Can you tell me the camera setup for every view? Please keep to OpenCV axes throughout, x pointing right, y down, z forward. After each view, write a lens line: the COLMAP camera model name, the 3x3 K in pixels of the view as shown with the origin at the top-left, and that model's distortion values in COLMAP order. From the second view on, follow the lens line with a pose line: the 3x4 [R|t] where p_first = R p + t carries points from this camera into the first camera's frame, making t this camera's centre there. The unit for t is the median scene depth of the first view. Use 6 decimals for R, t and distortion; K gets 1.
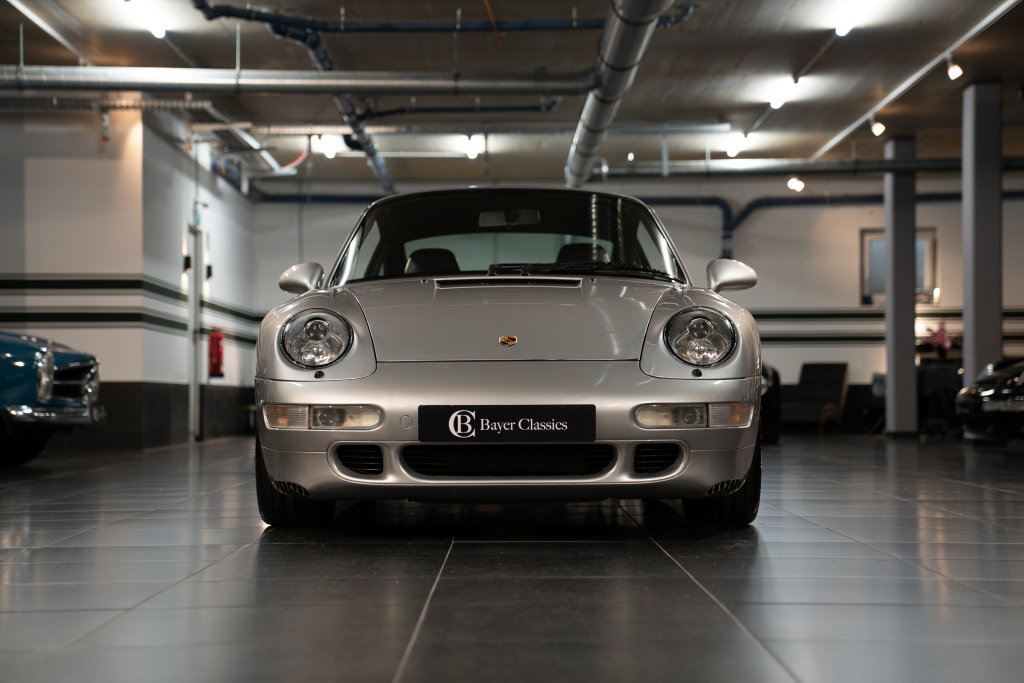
lens RADIAL K [[1970.8, 0, 506.5], [0, 1970.8, 342.9], [0, 0, 1]] dist [0.391500, 0.000000]
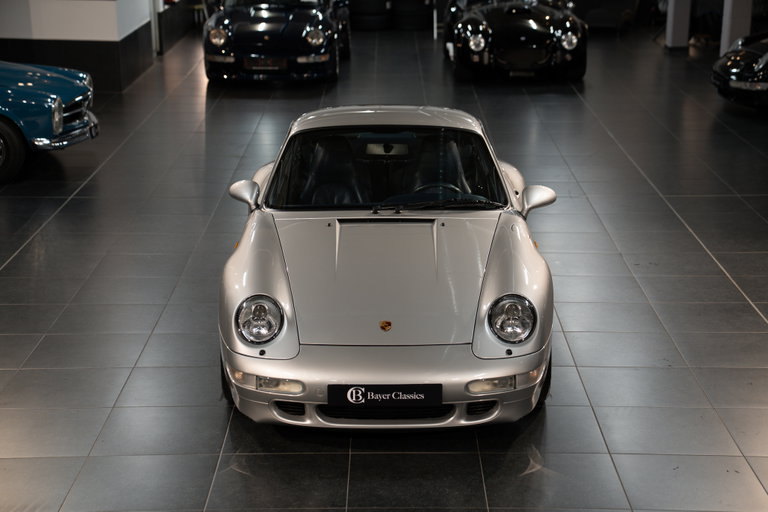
lens RADIAL K [[1467.0, 0, 387.7], [0, 1467.0, 256.5], [0, 0, 1]] dist [0.479765, 0.000000]
pose [[0.999994, 0.002968, 0.001878, -0.000015], [-0.003381, 0.958102, 0.286406, -0.384239], [-0.000949, -0.286411, 0.958106, -0.072213]]
